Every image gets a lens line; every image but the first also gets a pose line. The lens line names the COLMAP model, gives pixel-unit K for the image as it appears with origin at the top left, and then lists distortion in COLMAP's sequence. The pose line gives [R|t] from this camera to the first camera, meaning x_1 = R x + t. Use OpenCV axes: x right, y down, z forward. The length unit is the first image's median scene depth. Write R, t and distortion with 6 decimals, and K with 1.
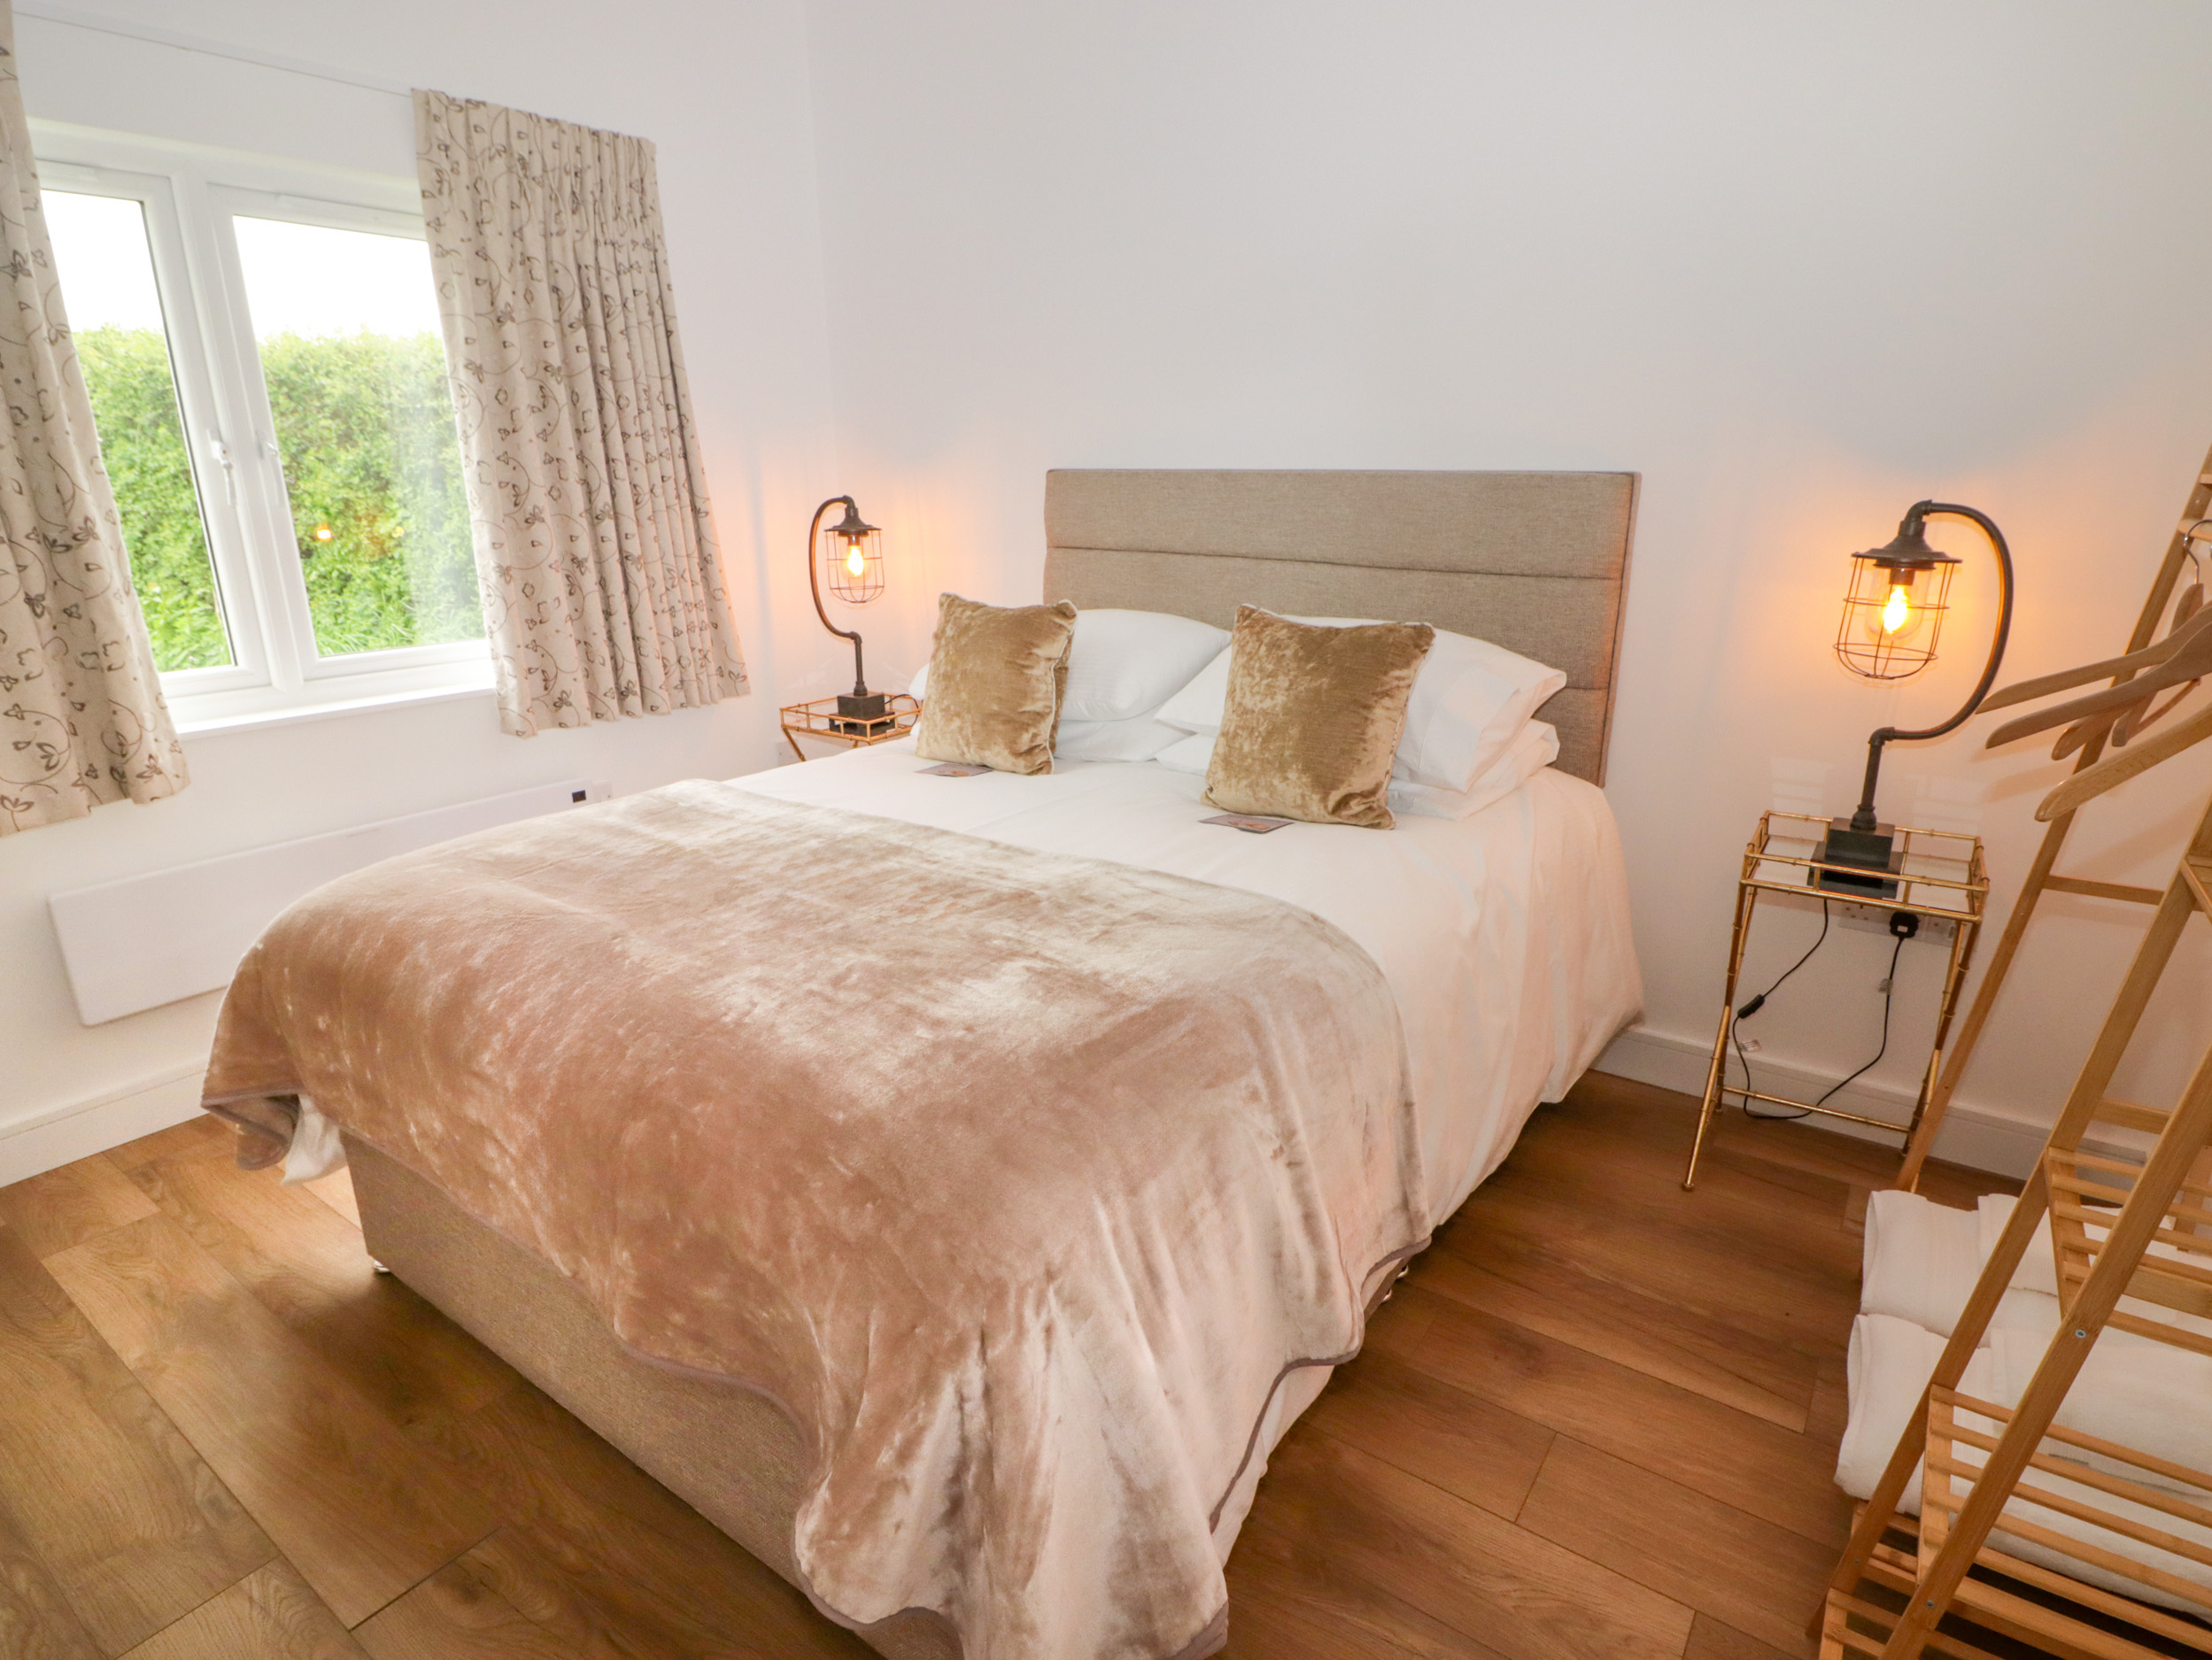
lens RADIAL K [[1272.0, 0, 1106.0], [0, 1272.0, 830.0], [0, 0, 1]] dist [0.019648, -0.000856]
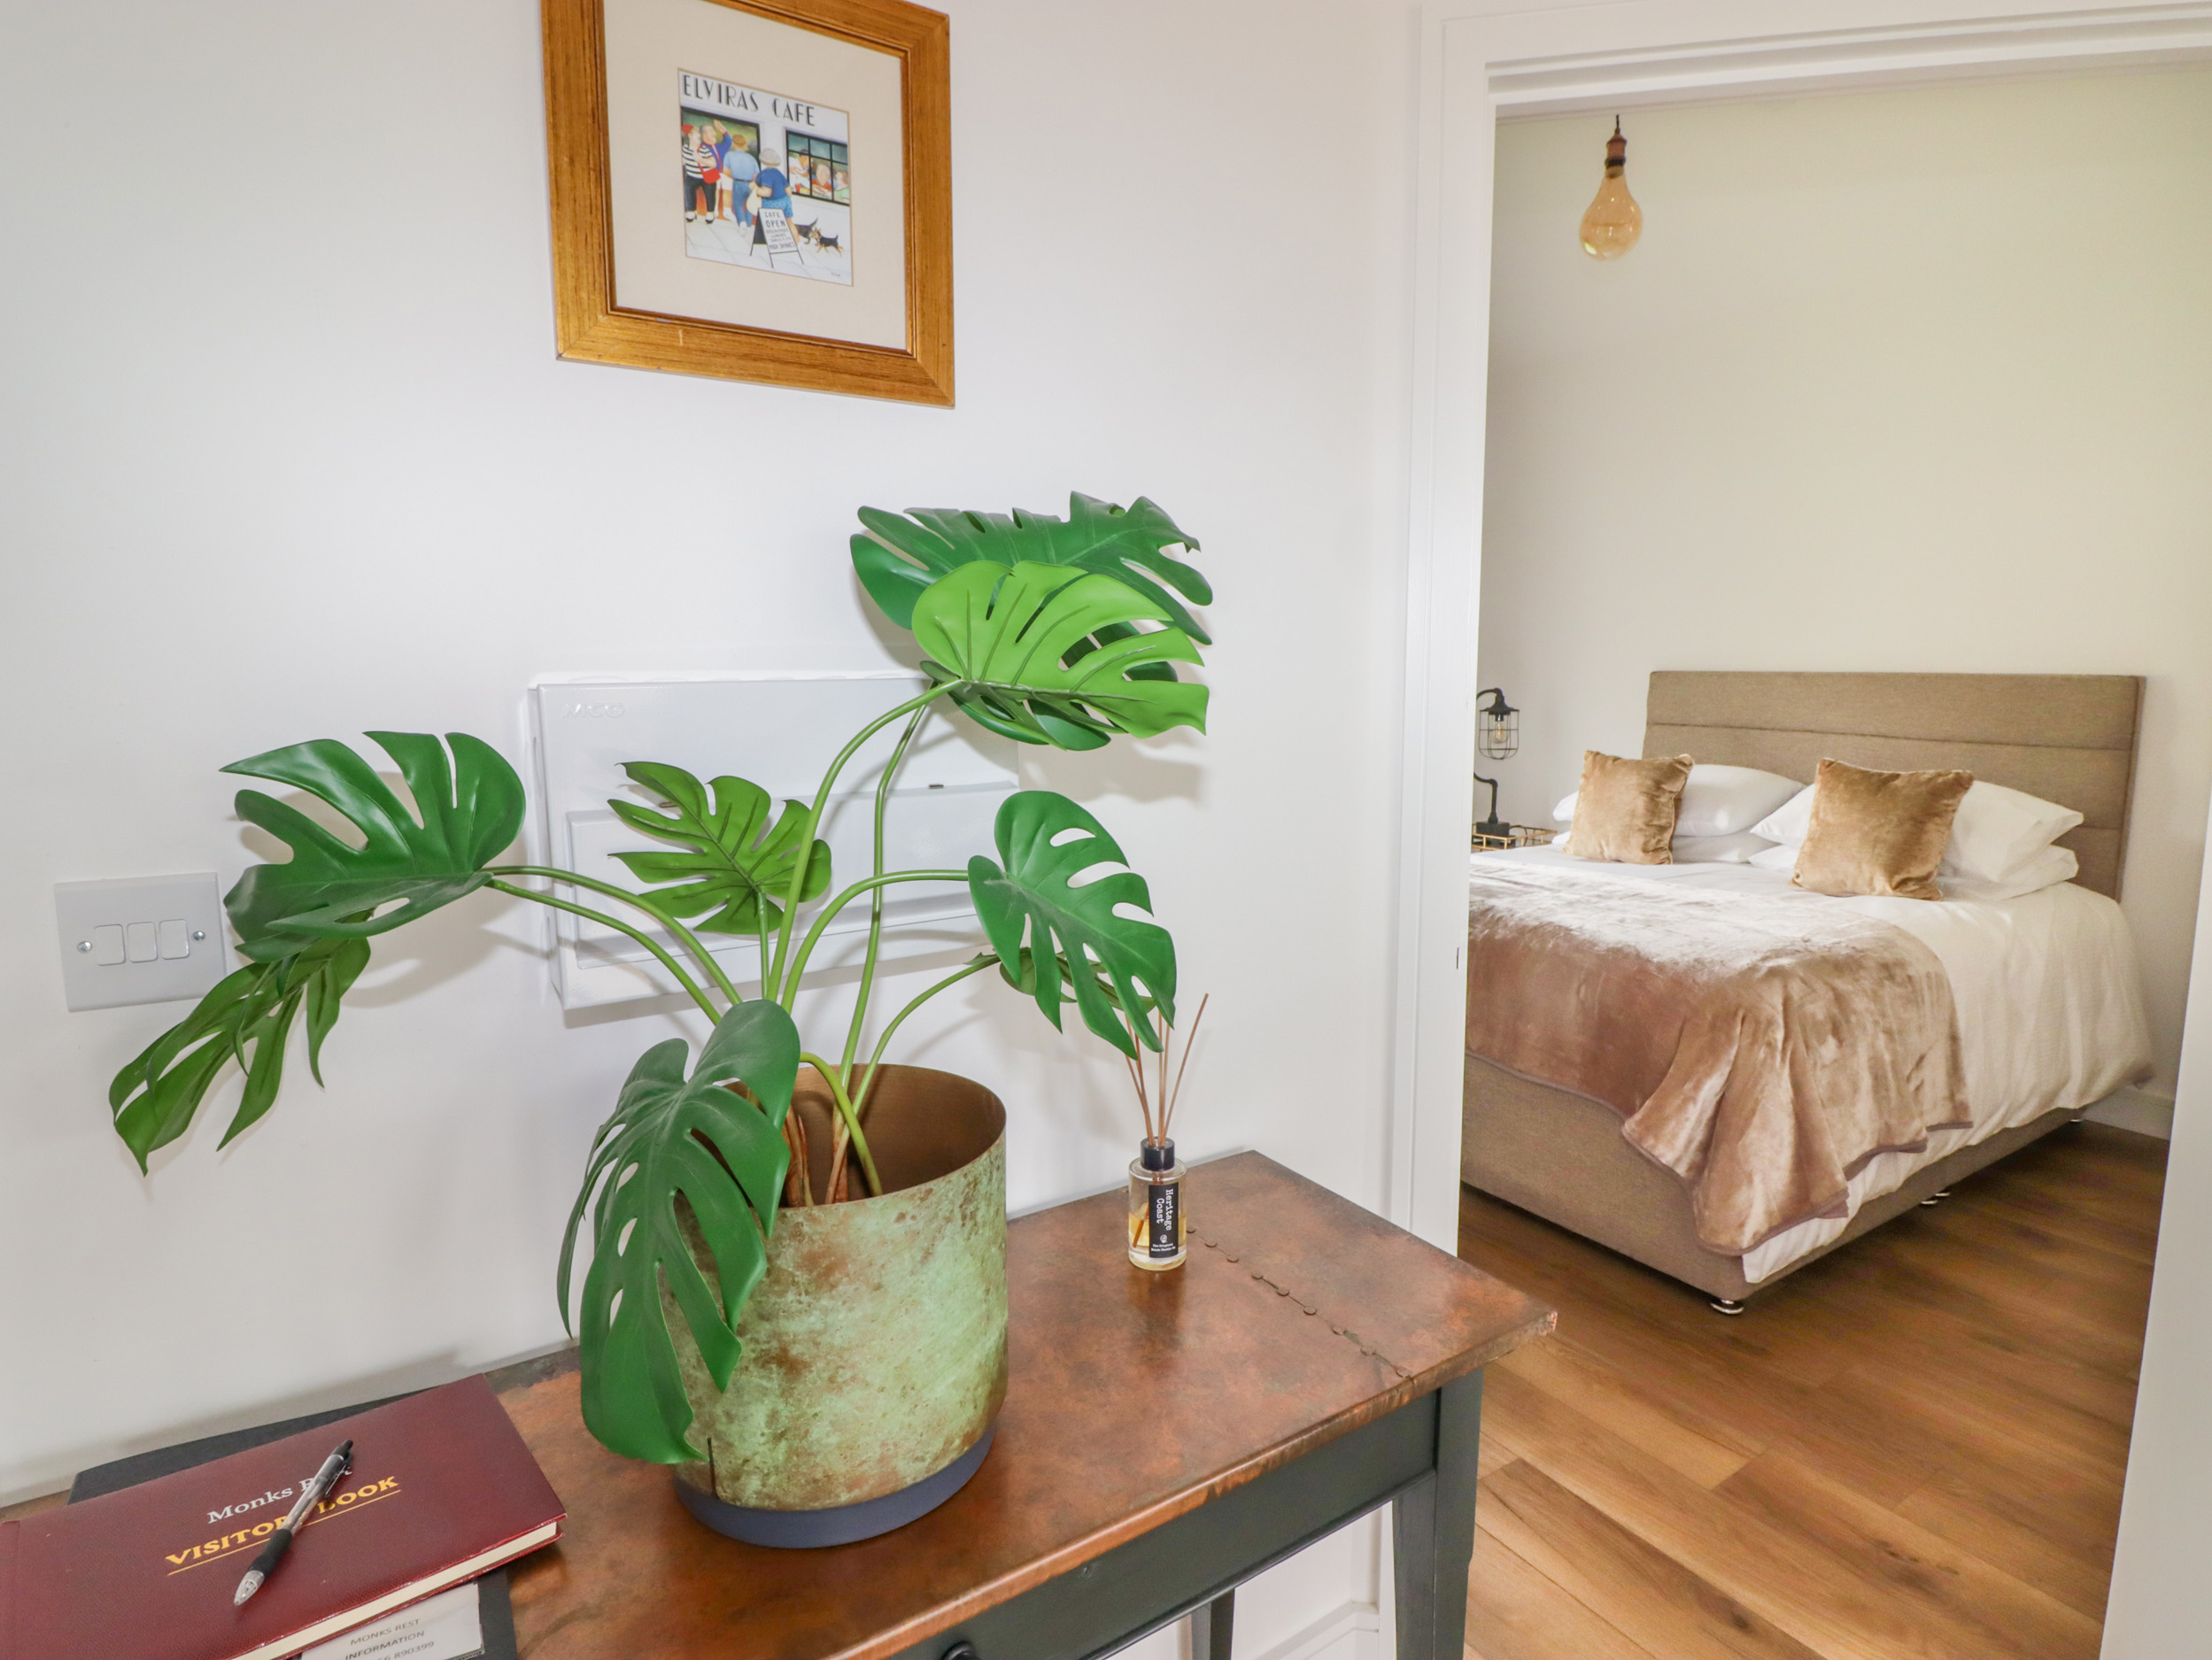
lens RADIAL K [[1195.4, 0, 1106.0], [0, 1195.4, 830.0], [0, 0, 1]] dist [-0.000607, -0.001843]
pose [[0.932490, 0.051434, -0.357516, -0.161394], [-0.101566, 0.987210, -0.122885, 0.154781], [0.346623, 0.150901, 0.925787, -0.551321]]
